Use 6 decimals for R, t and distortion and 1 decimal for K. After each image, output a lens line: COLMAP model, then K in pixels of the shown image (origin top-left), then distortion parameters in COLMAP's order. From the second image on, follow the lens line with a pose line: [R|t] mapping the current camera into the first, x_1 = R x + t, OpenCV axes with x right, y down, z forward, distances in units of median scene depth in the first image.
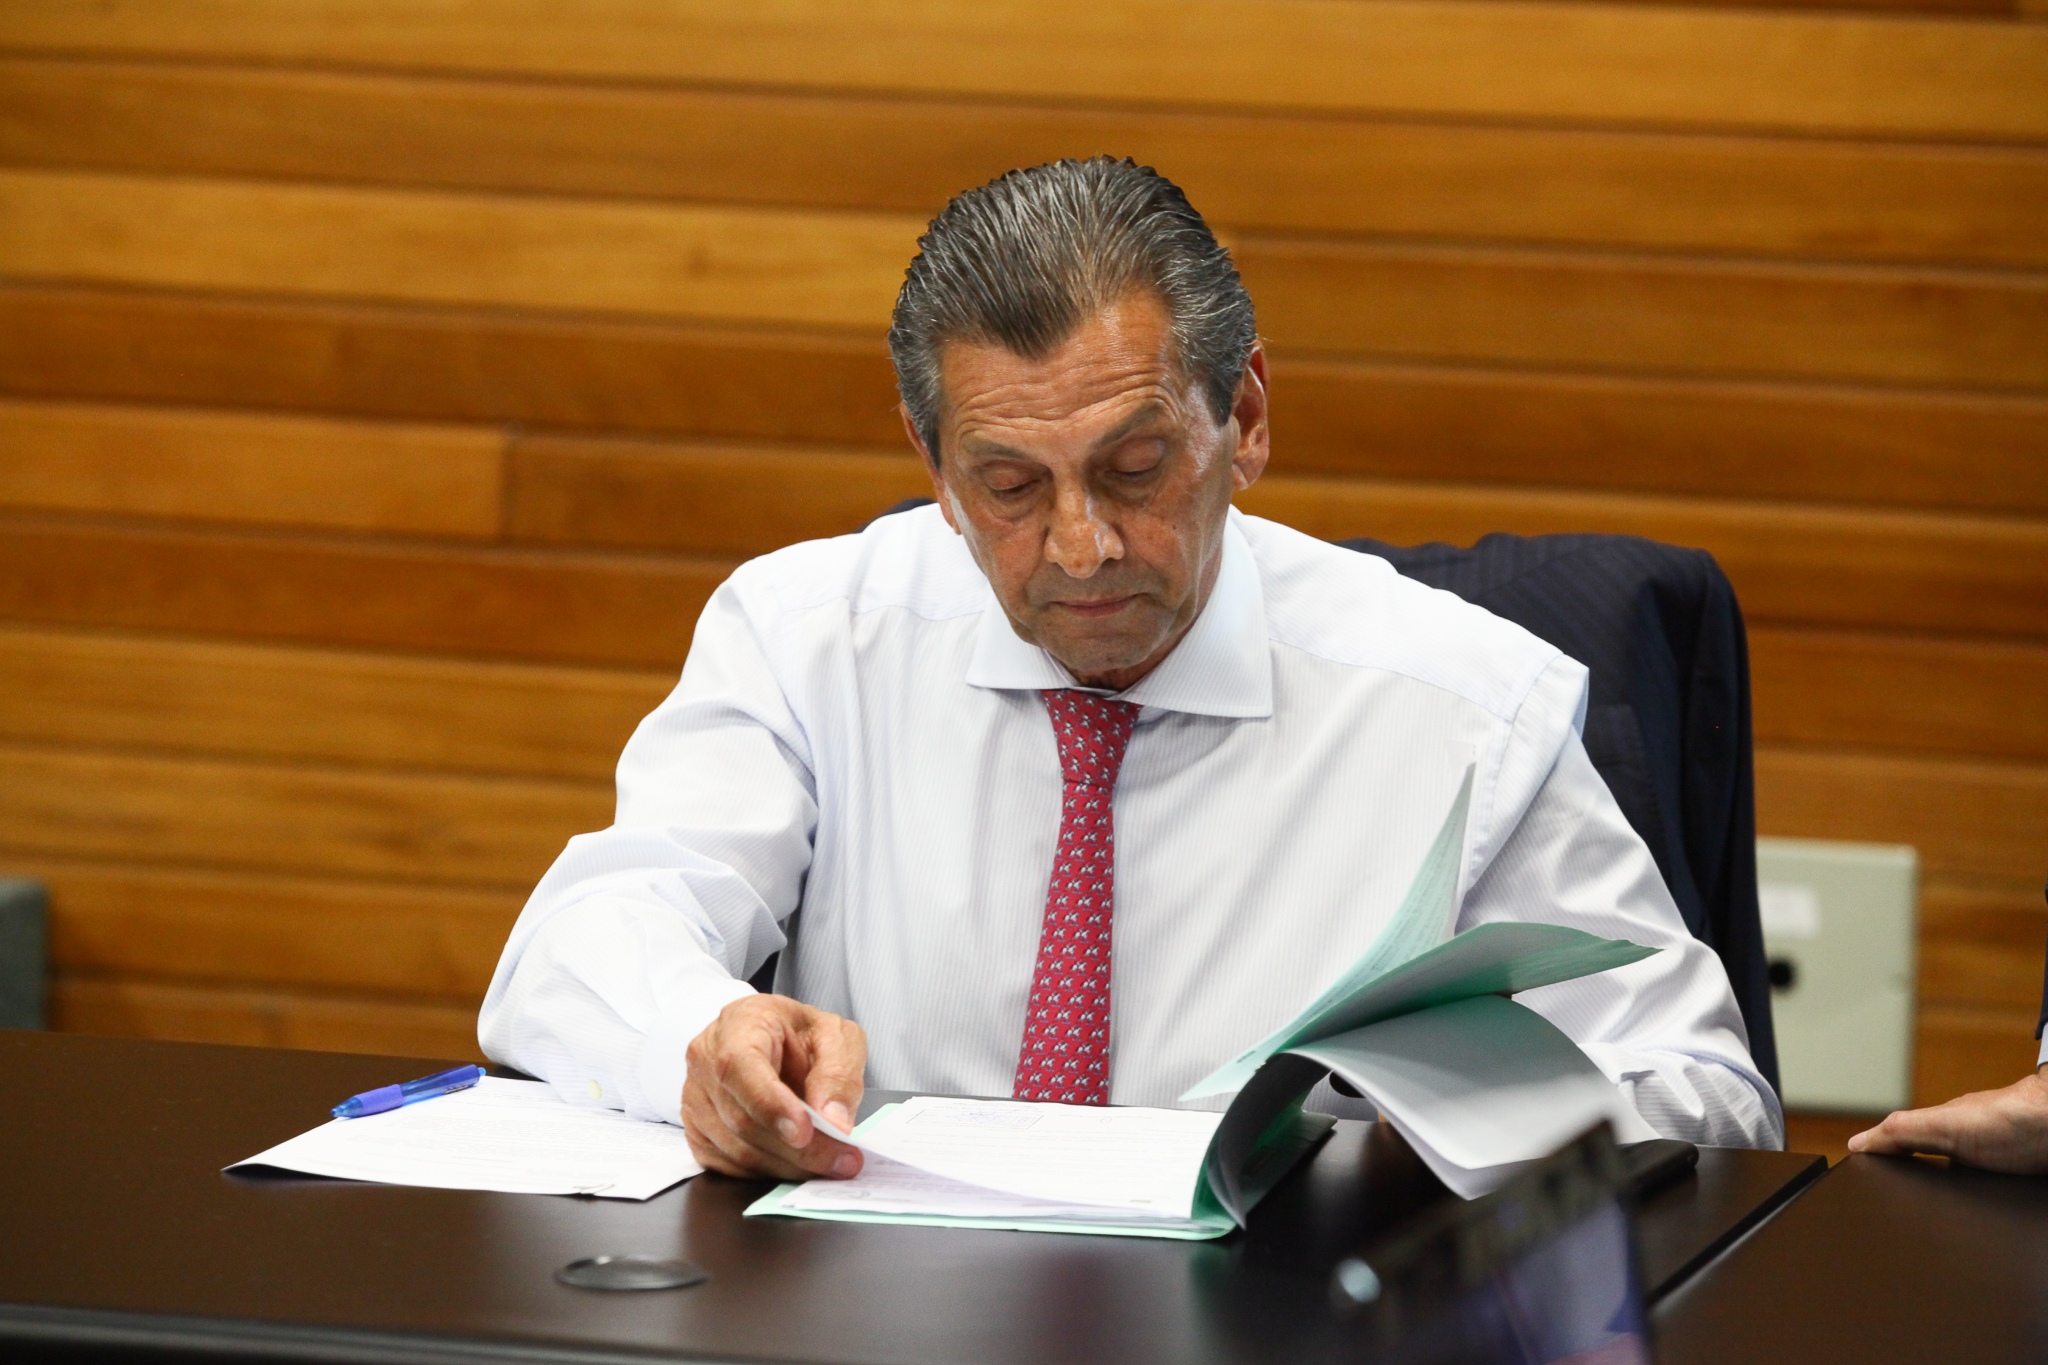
lens RADIAL K [[8500.6, 0, 1022.9], [0, 8500.6, 686.1], [0, 0, 1]] dist [-0.422536, 0.000000]
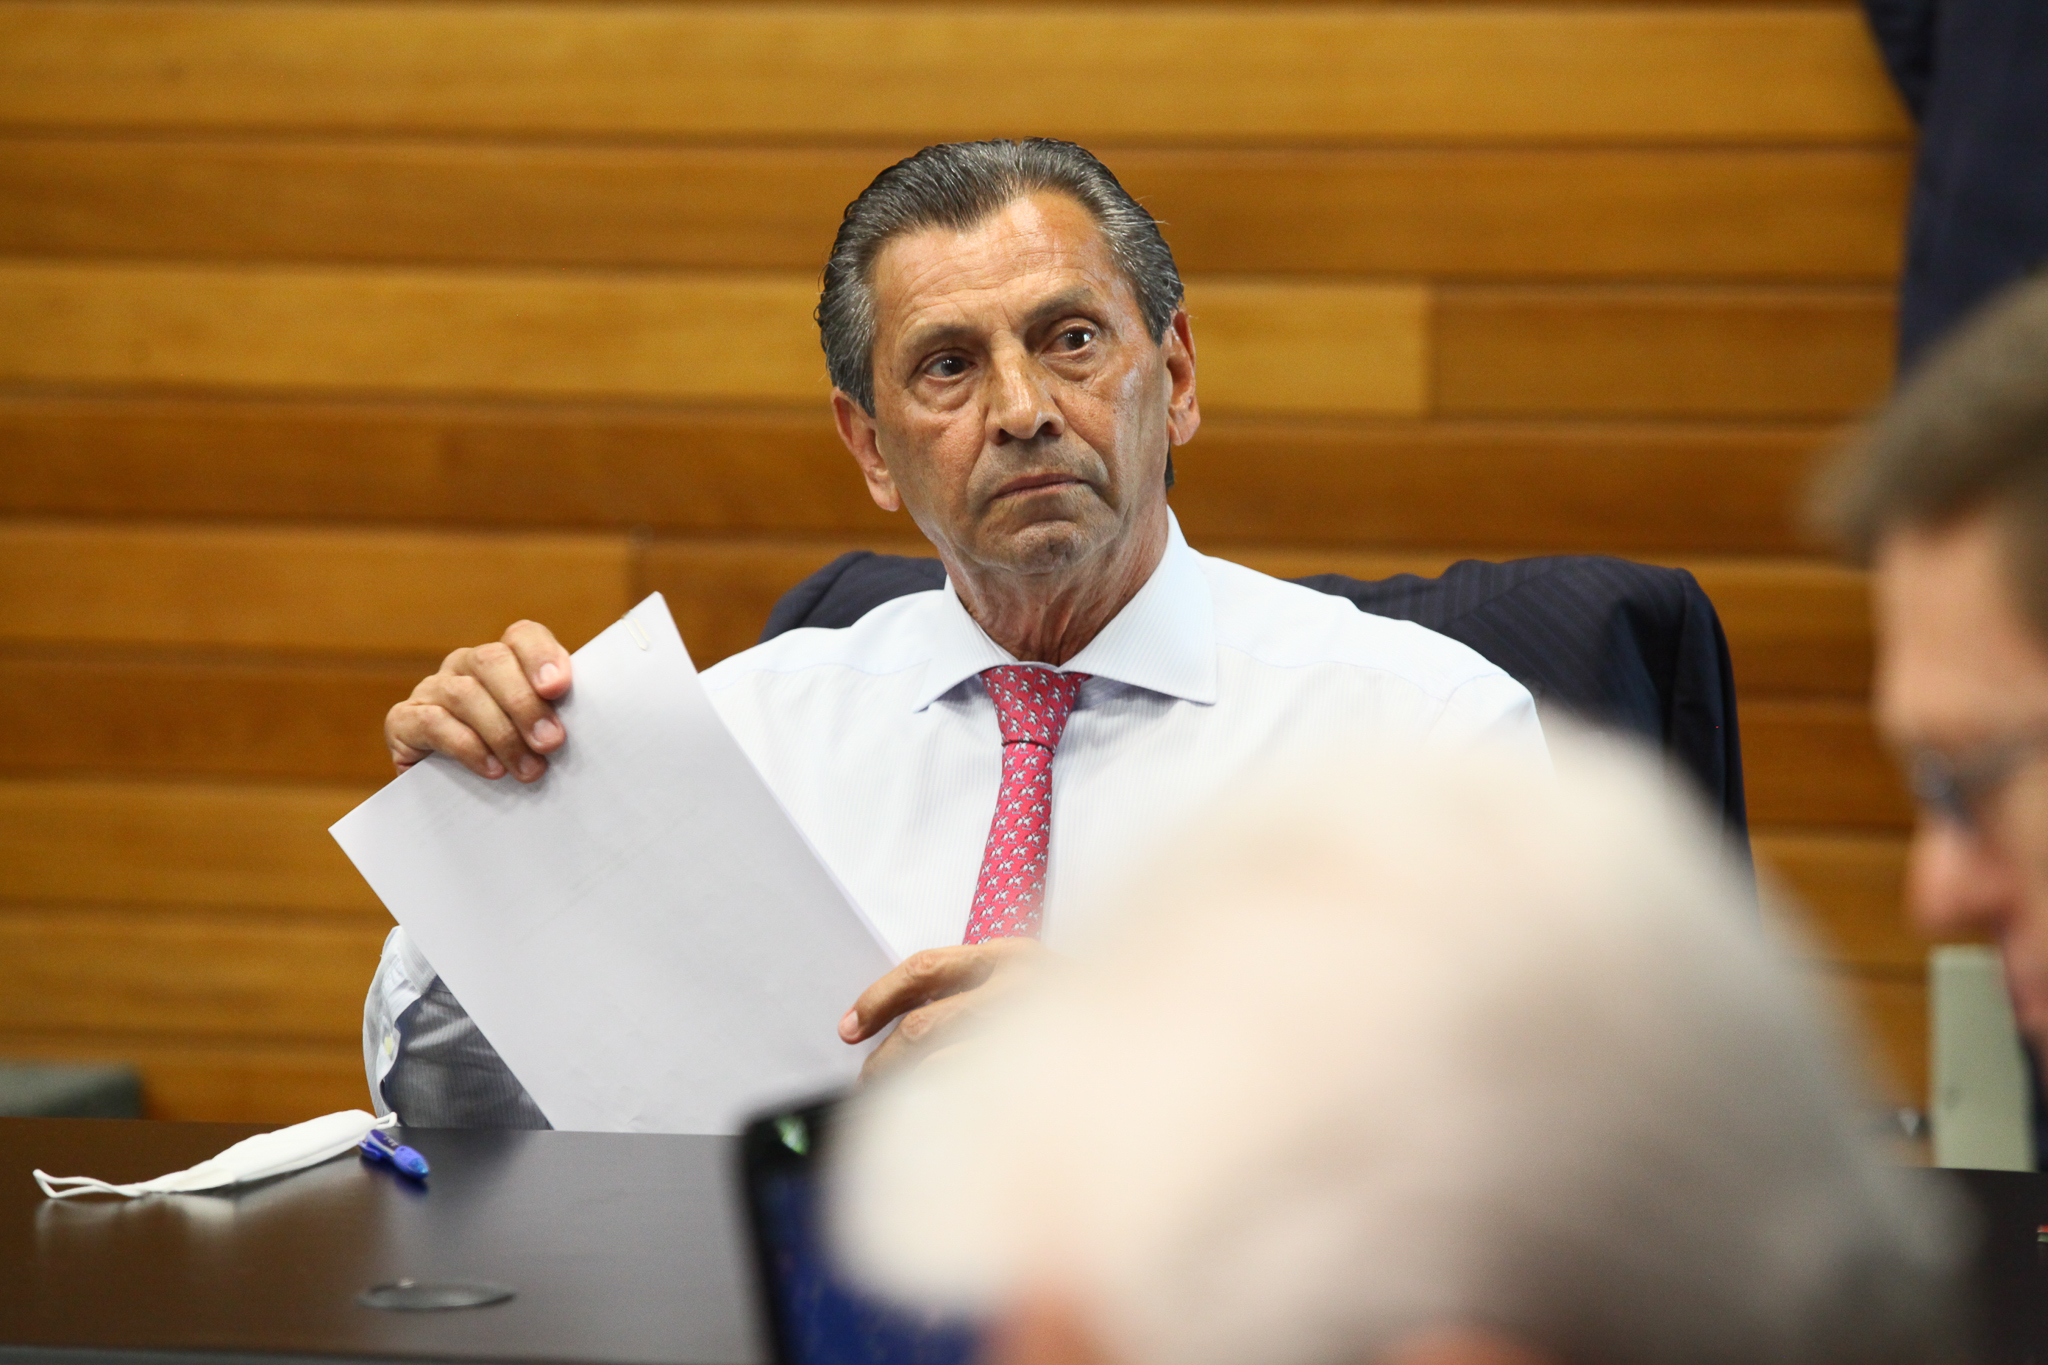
lens RADIAL K [[11726.0, 0, 1024.3], [0, 11726.0, 680.6], [0, 0, 1]] dist [-0.183081, 0.000000]
pose [[0.995740, -0.035476, -0.085109, 0.083420], [0.032866, 0.998951, -0.031876, 0.025195], [0.086151, 0.028943, 0.995862, -0.216130]]
